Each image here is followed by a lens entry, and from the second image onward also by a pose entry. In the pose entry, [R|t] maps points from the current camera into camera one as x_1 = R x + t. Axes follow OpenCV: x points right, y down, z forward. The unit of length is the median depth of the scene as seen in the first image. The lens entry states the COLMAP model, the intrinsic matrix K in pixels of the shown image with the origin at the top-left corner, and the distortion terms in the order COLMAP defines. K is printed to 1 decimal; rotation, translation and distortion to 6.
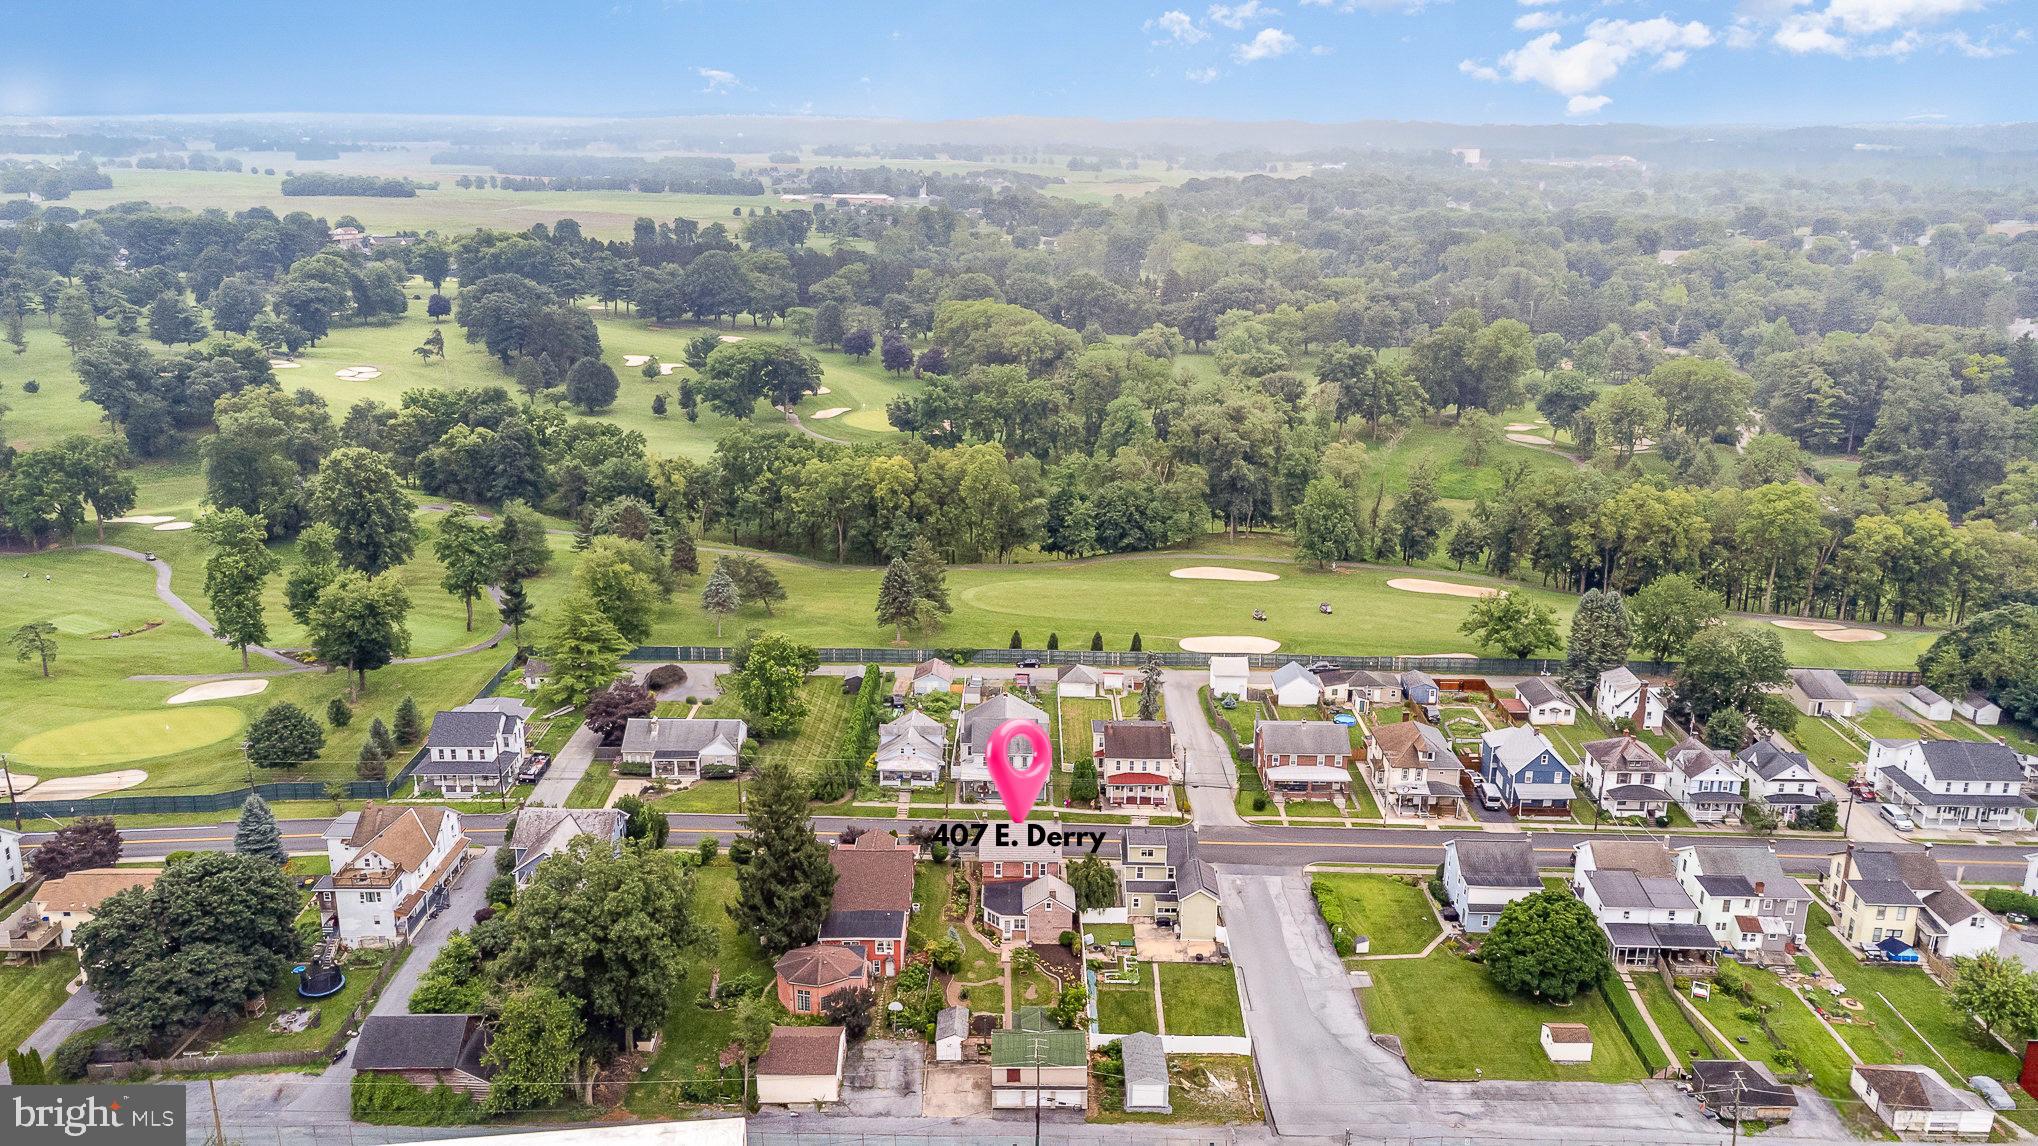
lens RADIAL K [[1614.7, 0, 1019.0], [0, 1614.7, 573.0], [0, 0, 1]] dist [0.054711, -0.002670]
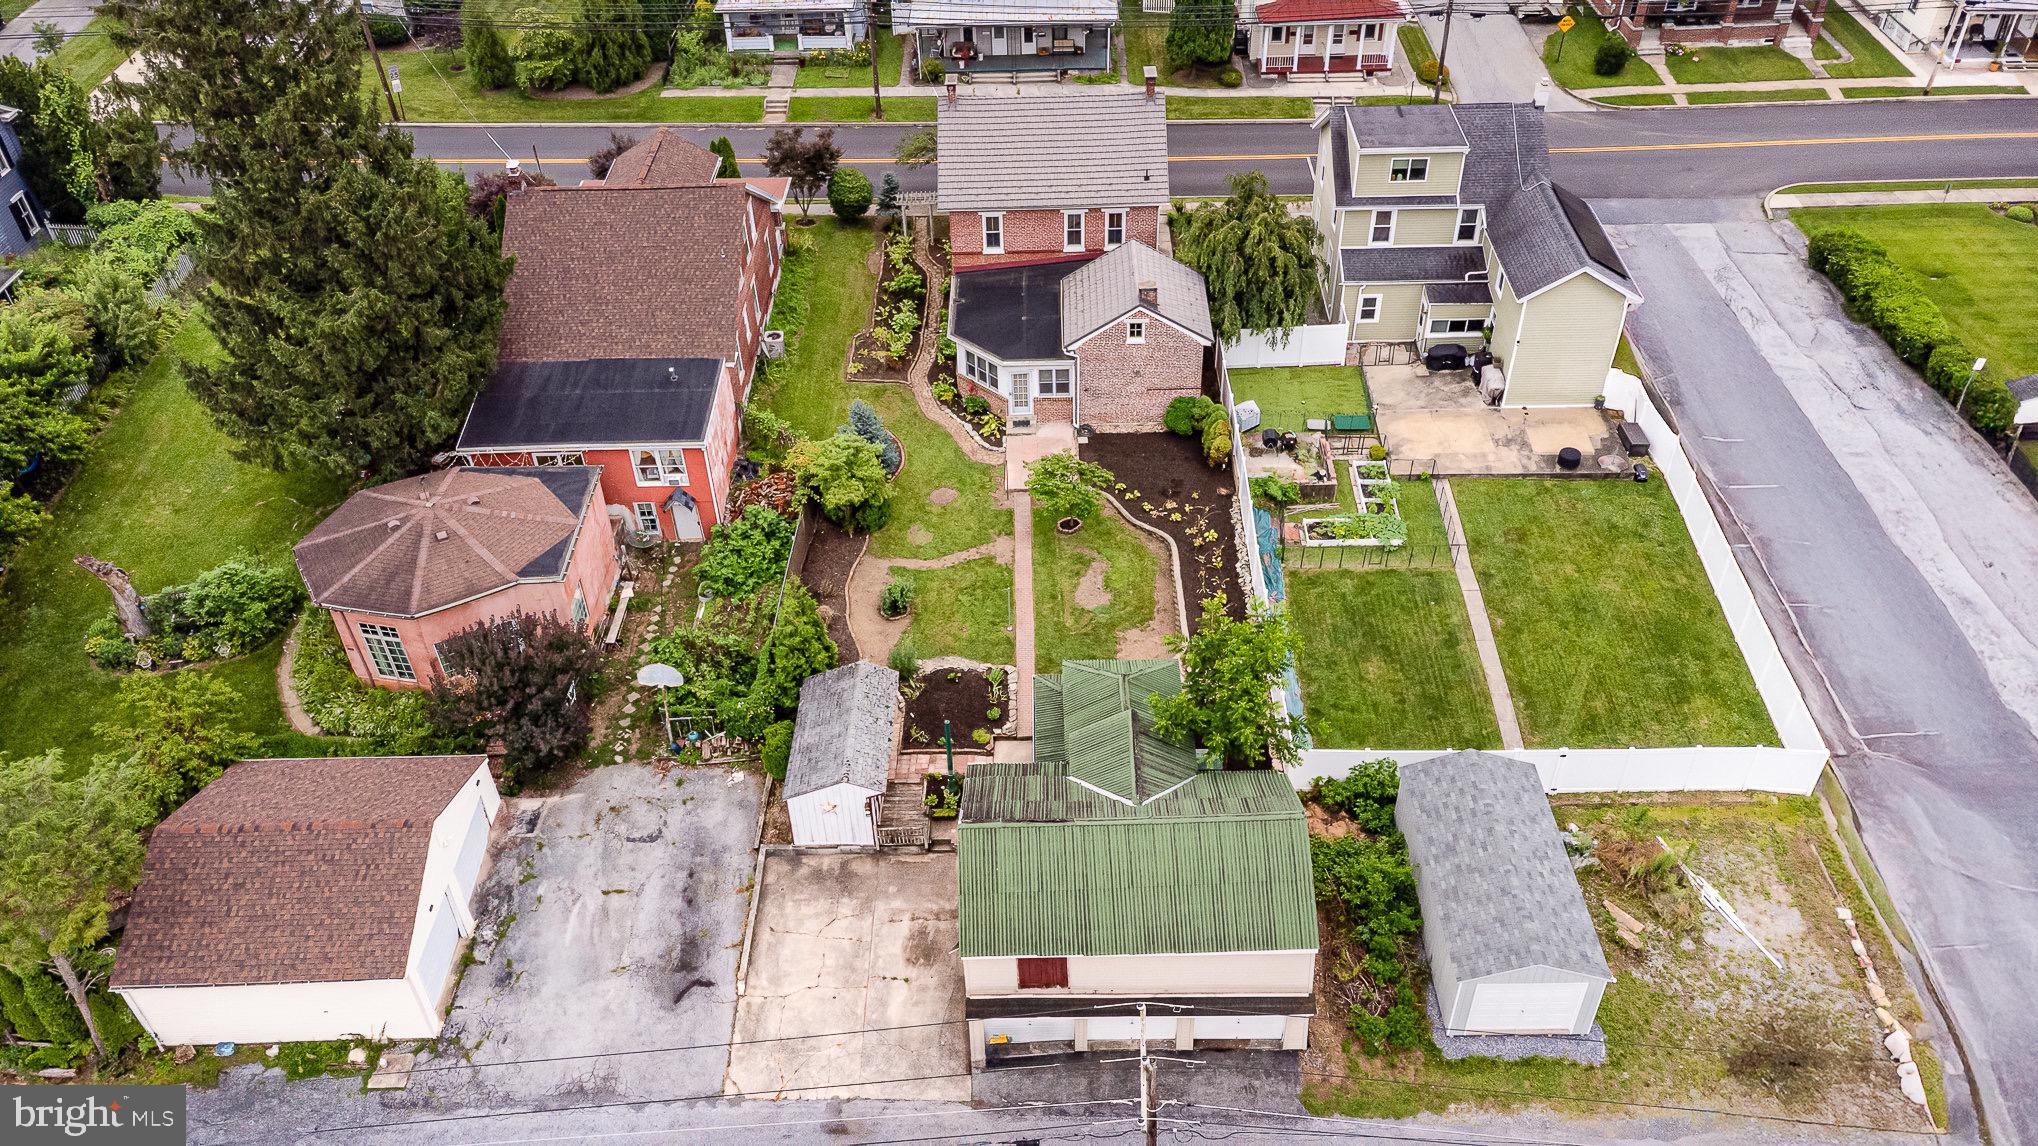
lens RADIAL K [[1614.7, 0, 1019.0], [0, 1614.7, 573.0], [0, 0, 1]] dist [0.054711, -0.002670]
pose [[0.999059, -0.027989, -0.033137, 0.003265], [0.038245, 0.928842, 0.368497, 0.124806], [0.020465, -0.369417, 0.929038, 0.655946]]
